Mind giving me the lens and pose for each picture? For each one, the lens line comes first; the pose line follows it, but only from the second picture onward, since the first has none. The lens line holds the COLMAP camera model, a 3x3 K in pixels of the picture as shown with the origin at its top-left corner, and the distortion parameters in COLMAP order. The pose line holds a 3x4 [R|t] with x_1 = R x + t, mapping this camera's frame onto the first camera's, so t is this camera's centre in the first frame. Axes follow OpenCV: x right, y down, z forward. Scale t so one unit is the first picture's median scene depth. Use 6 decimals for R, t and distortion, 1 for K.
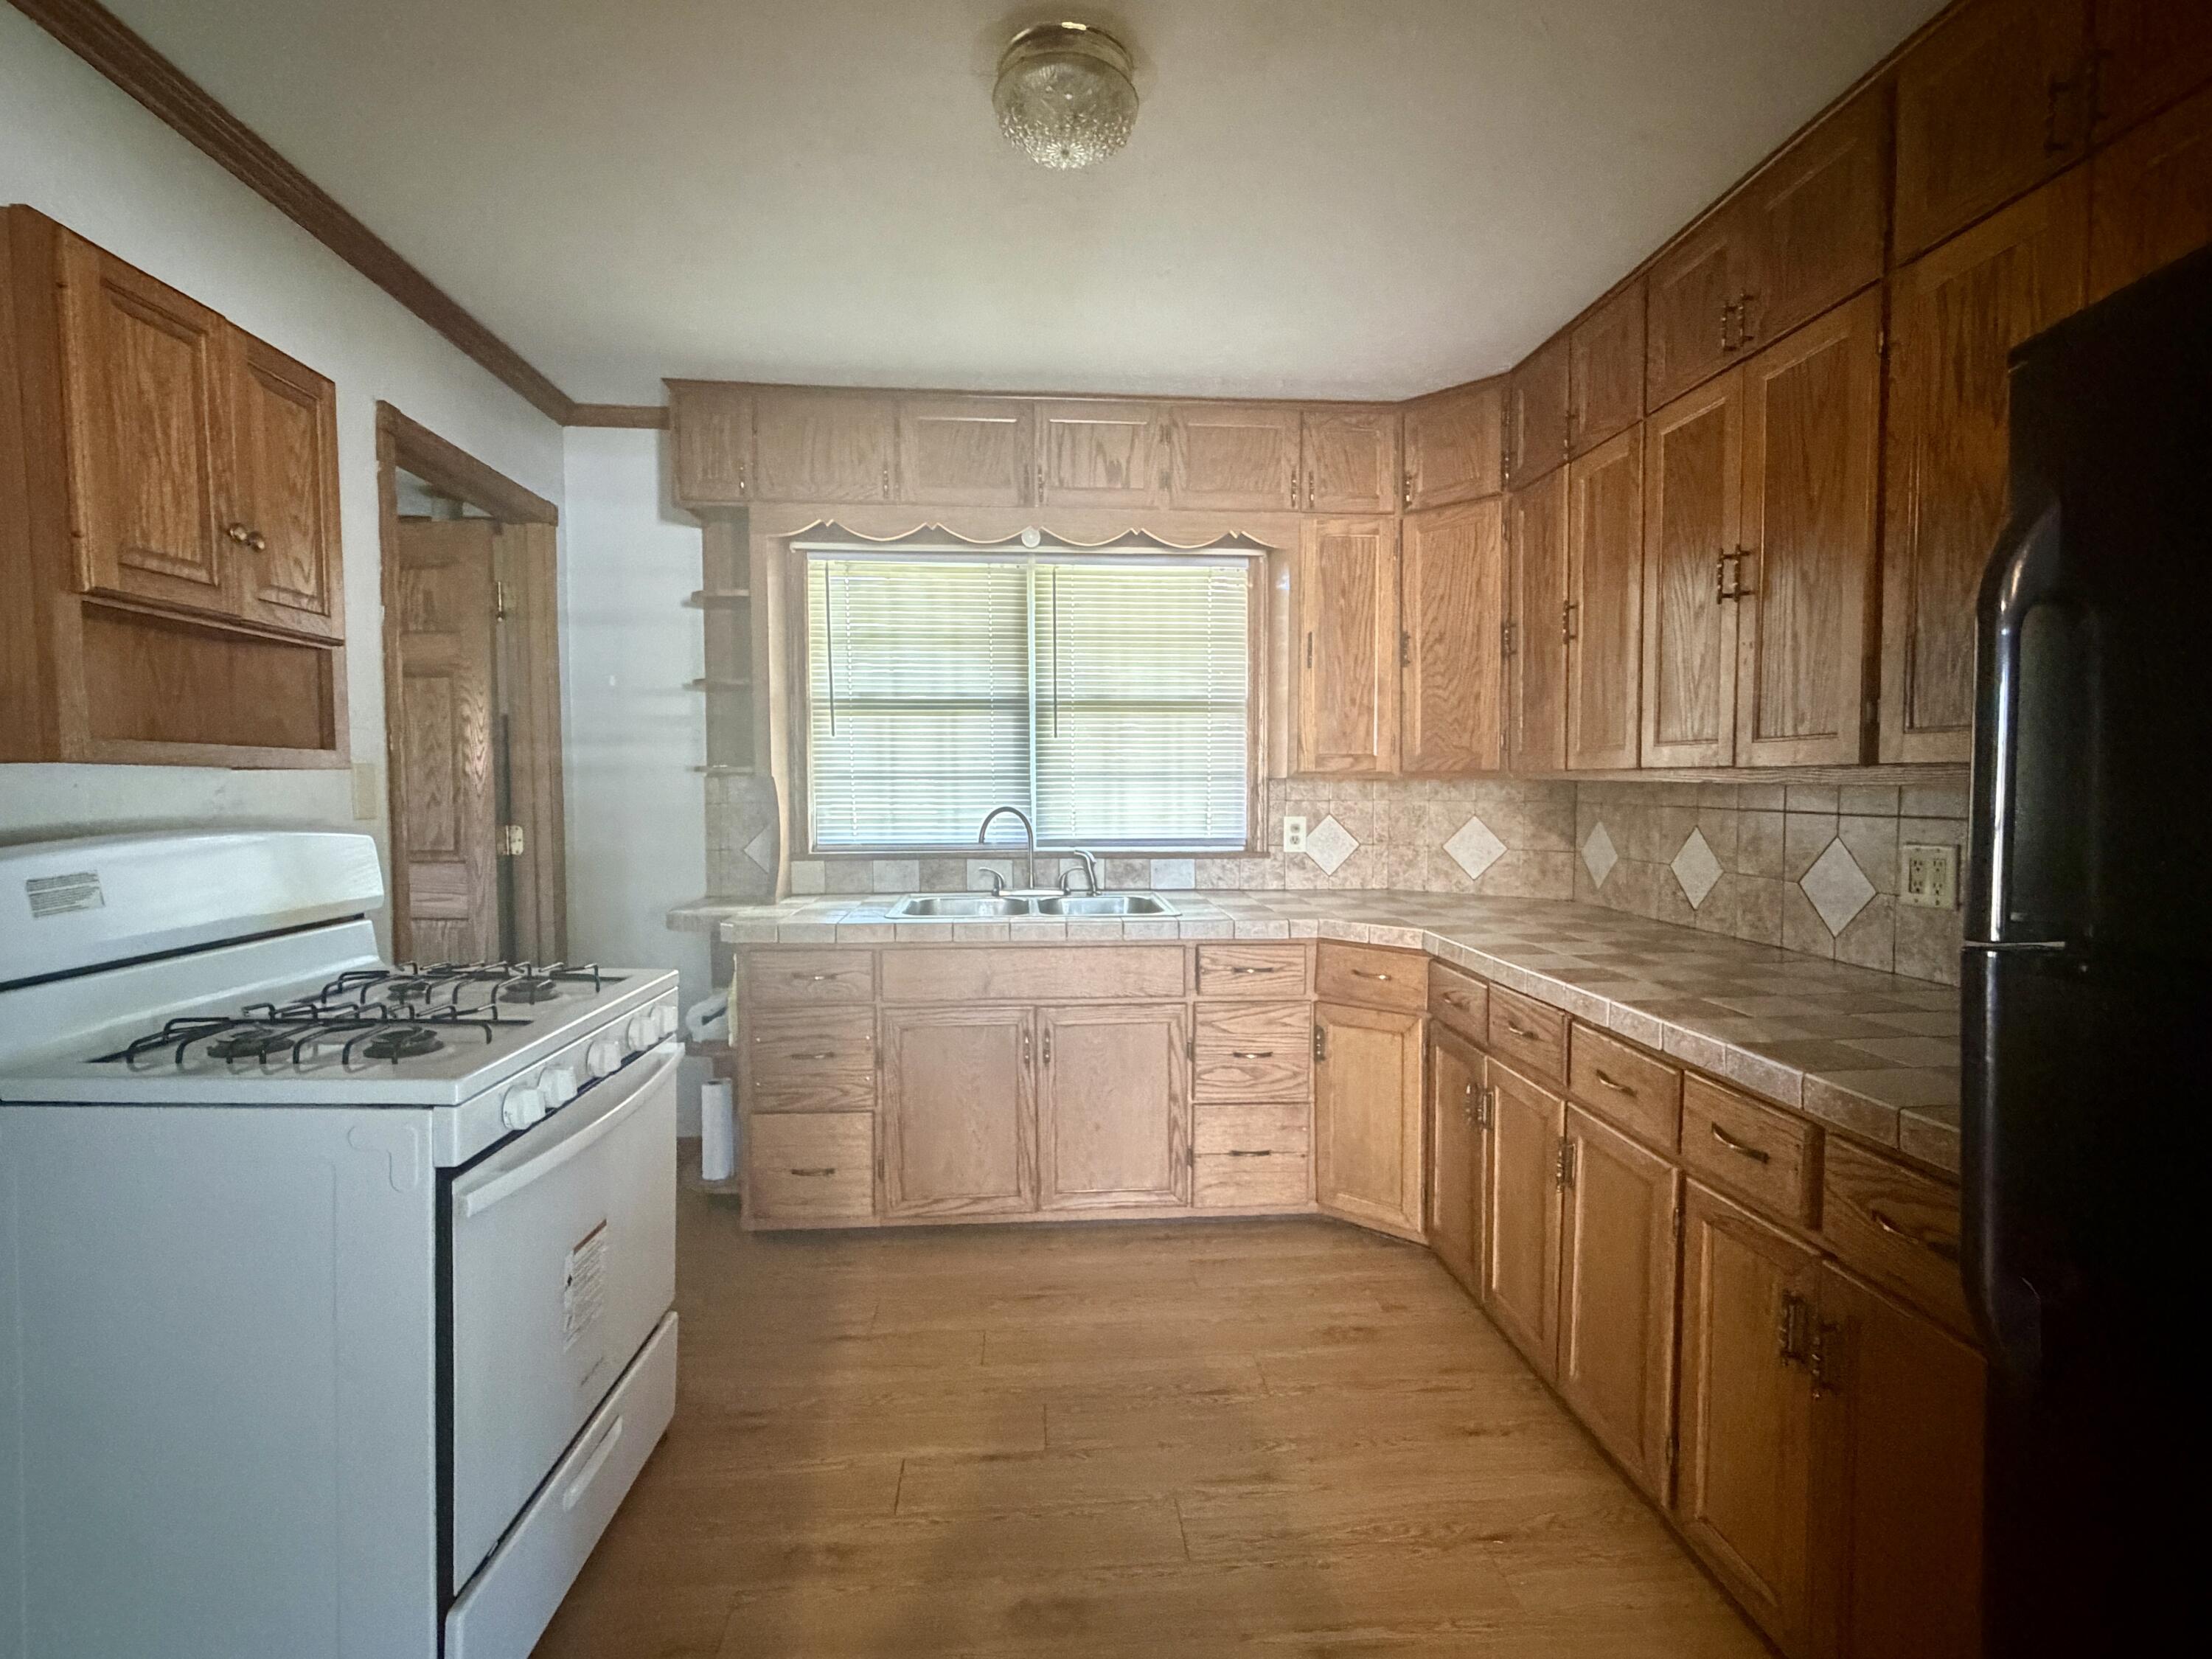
lens RADIAL K [[1056.3, 0, 1100.3], [0, 1056.3, 827.8], [0, 0, 1]] dist [-0.001597, 0.000796]
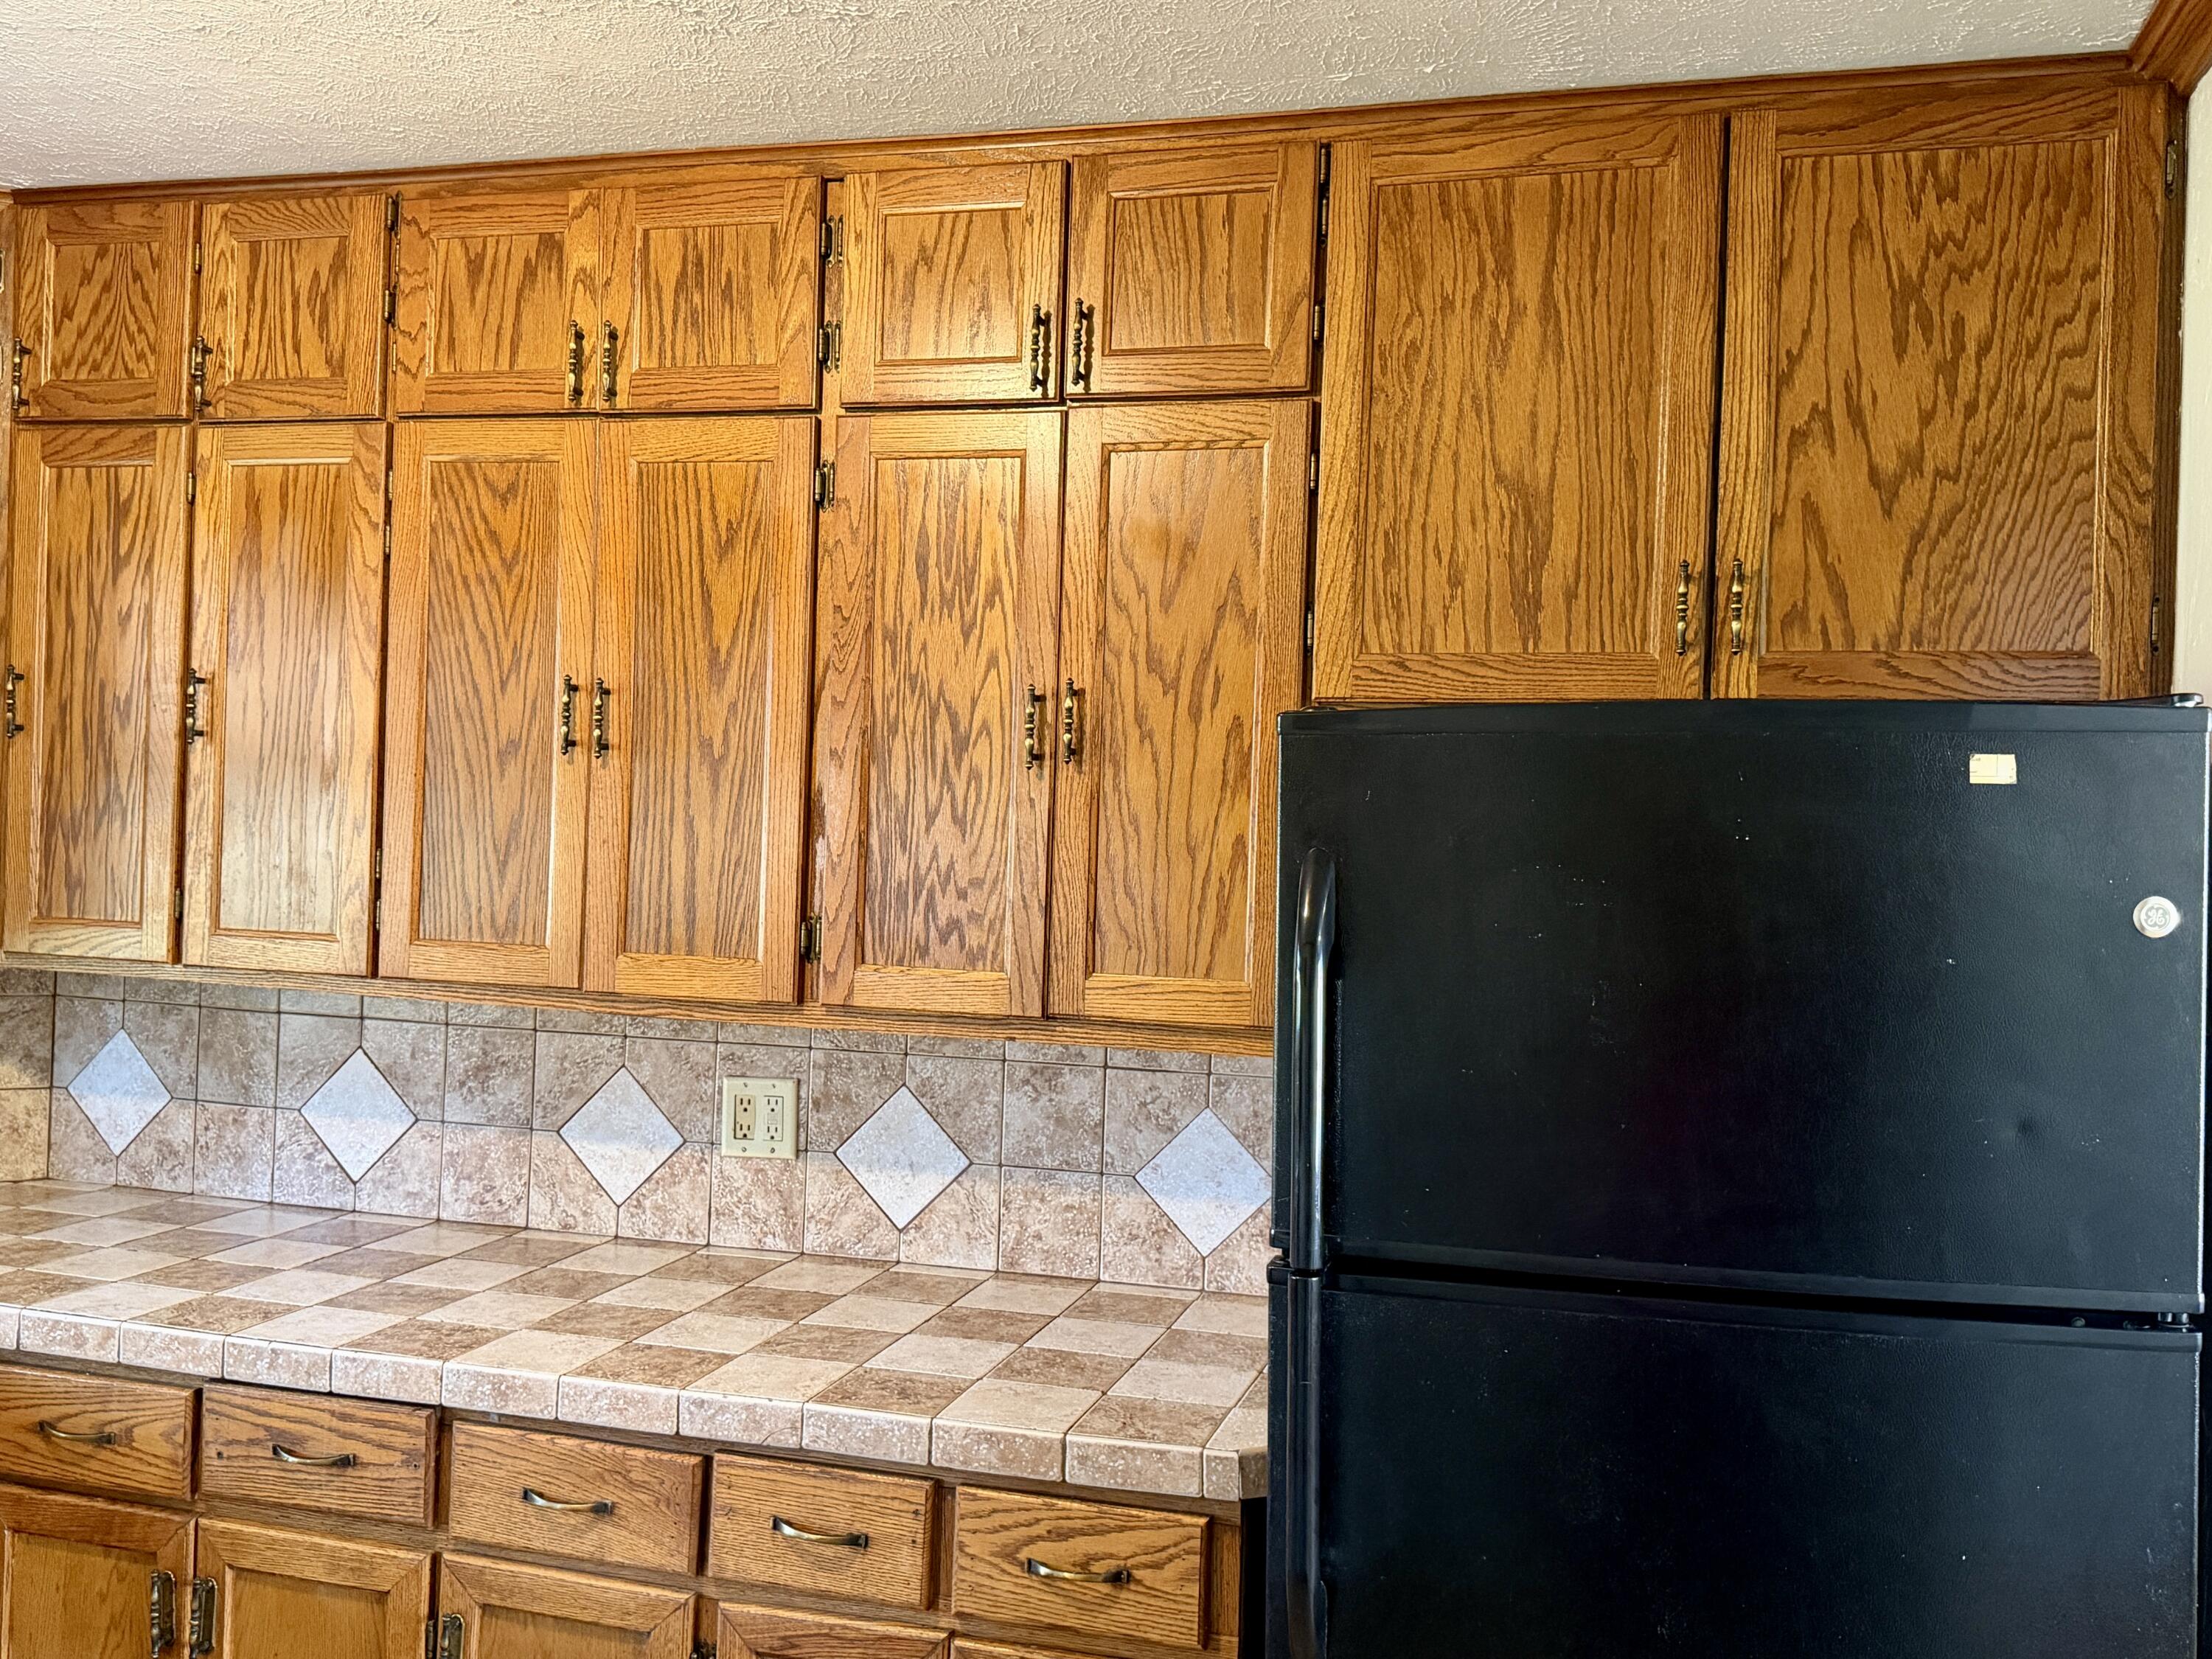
lens RADIAL K [[1945.7, 0, 1111.5], [0, 1945.7, 843.9], [0, 0, 1]] dist [0.087256, -0.118025]
pose [[0.337573, 0.012424, 0.941217, -0.445947], [0.003217, 0.999892, -0.014352, -0.119221], [-0.941294, 0.007872, 0.337496, 0.205719]]
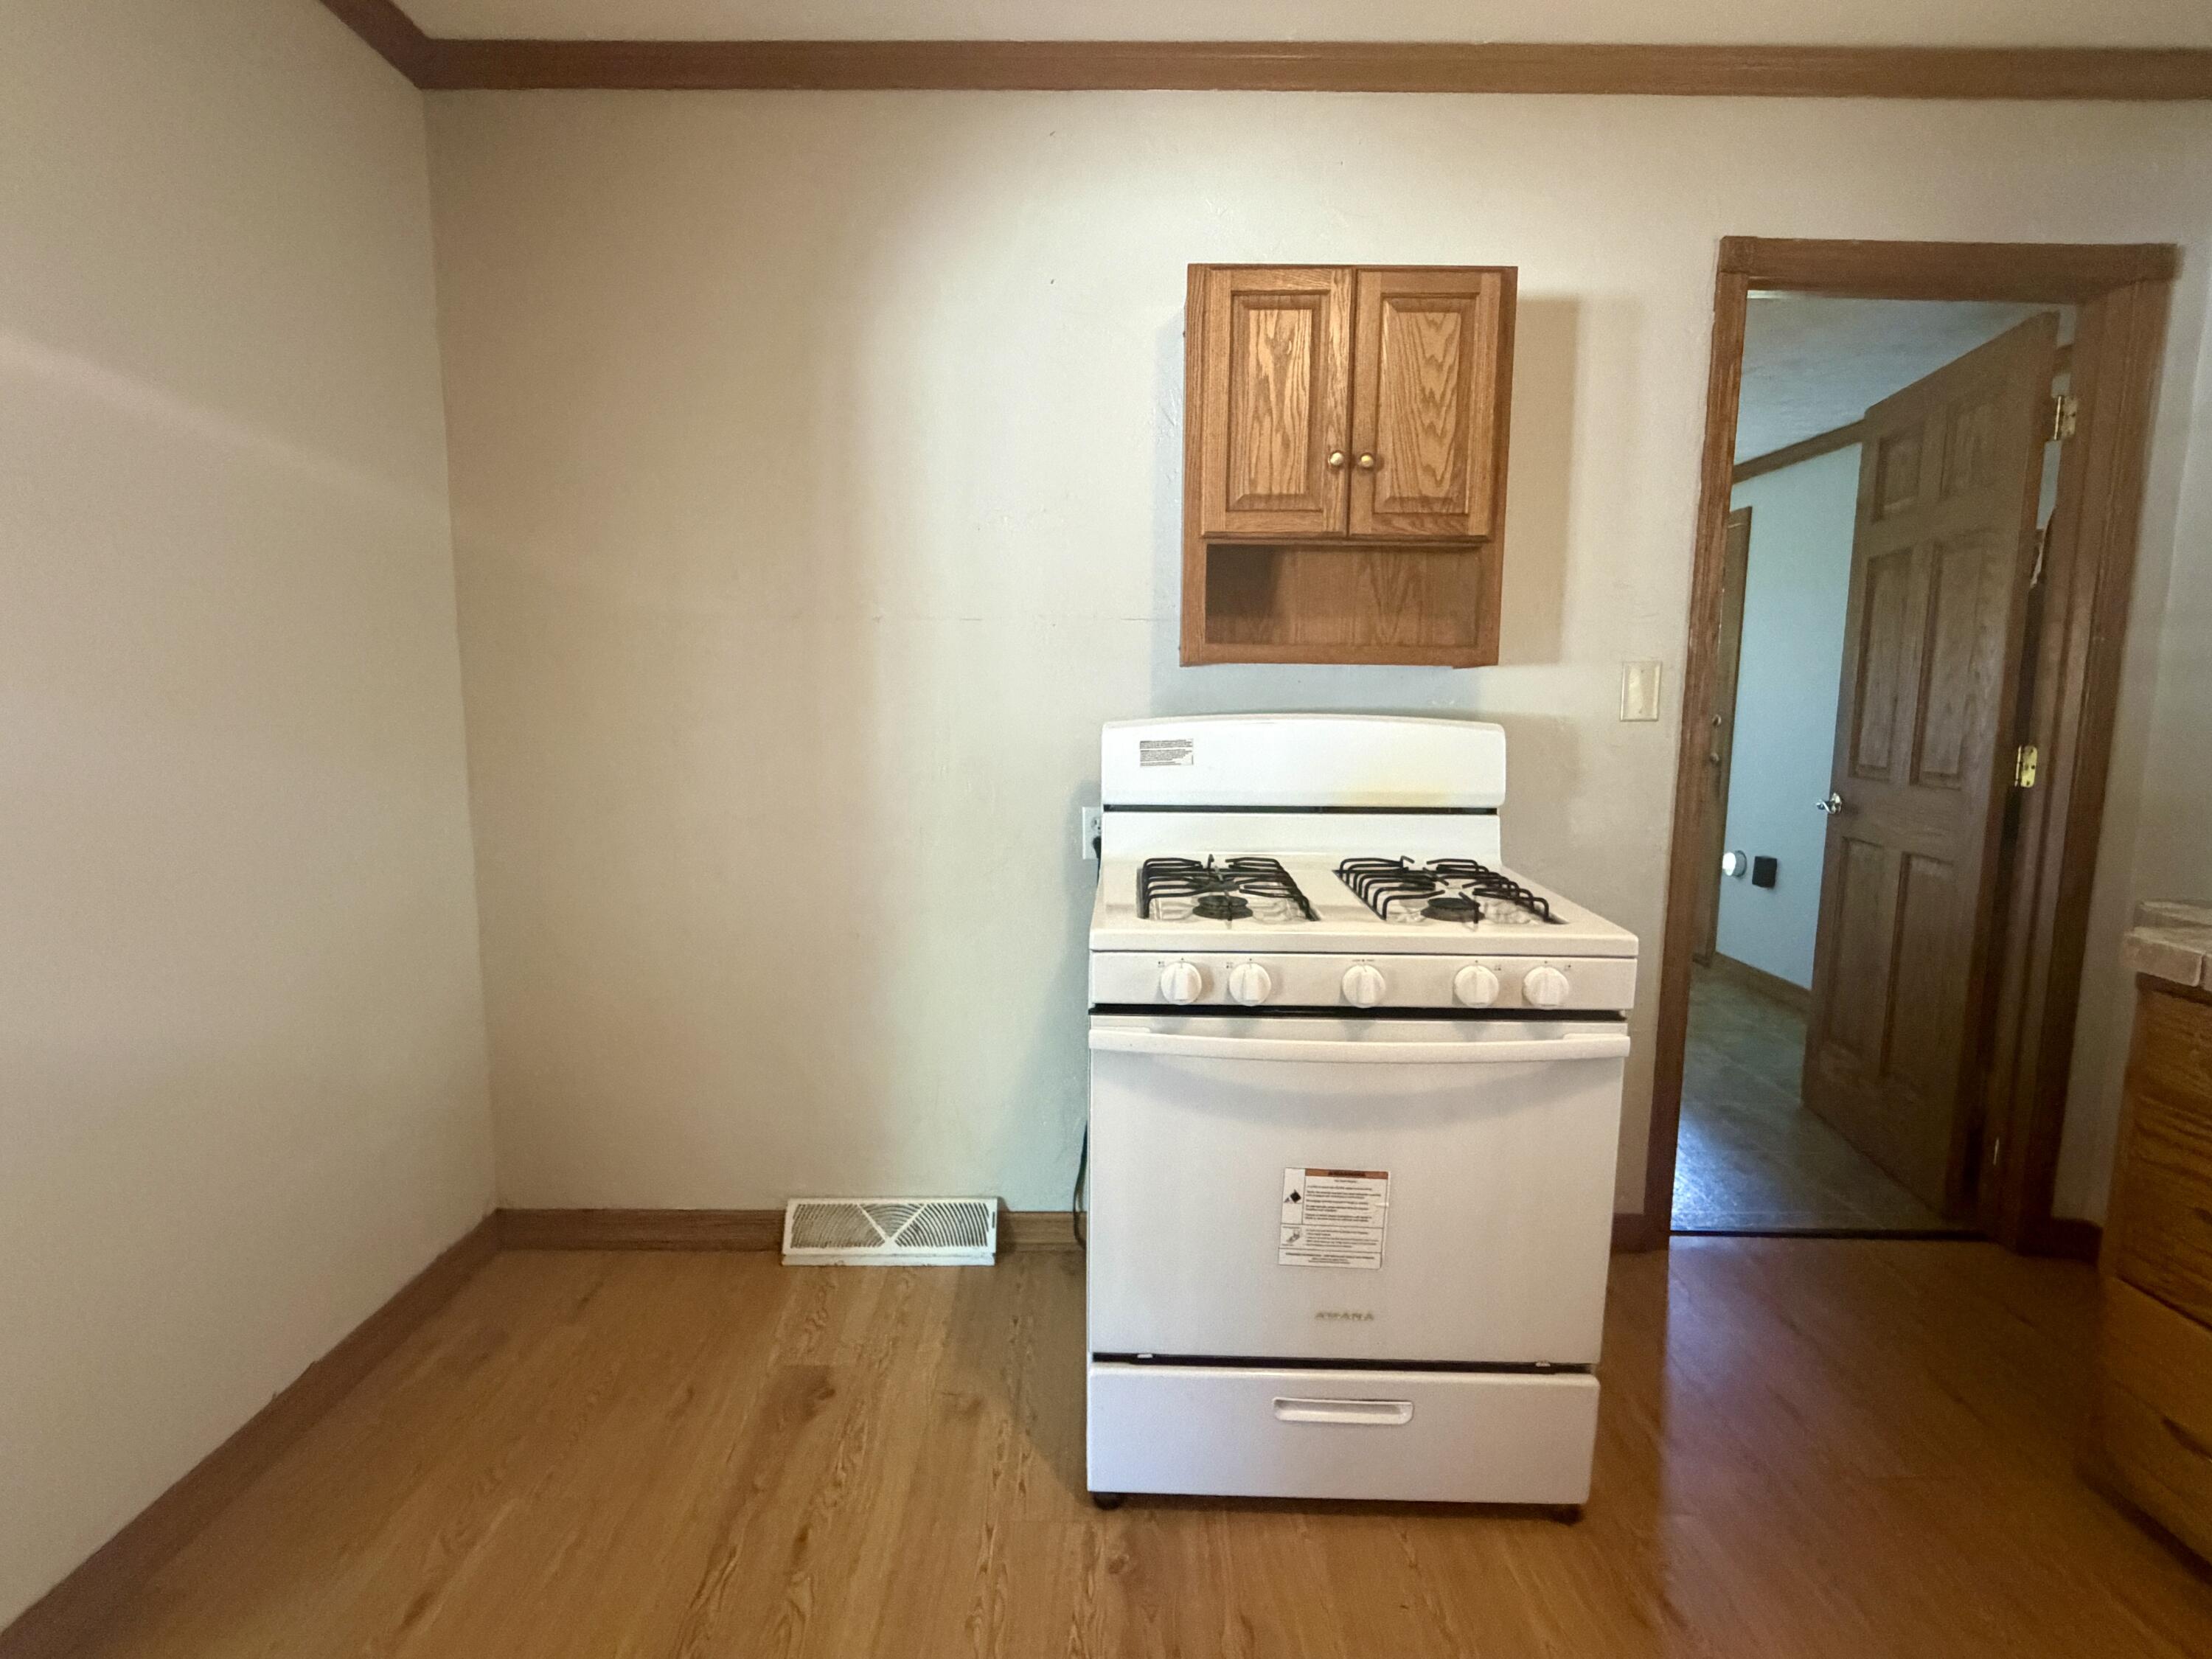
lens RADIAL K [[1056.3, 0, 1097.7], [0, 1056.3, 827.0], [0, 0, 1]] dist [-0.001597, 0.000796]
pose [[-0.078991, 0.122913, -0.989269, 0.283311], [-0.050635, 0.990594, 0.127121, -0.009773], [0.995589, 0.060133, -0.072024, 0.595709]]
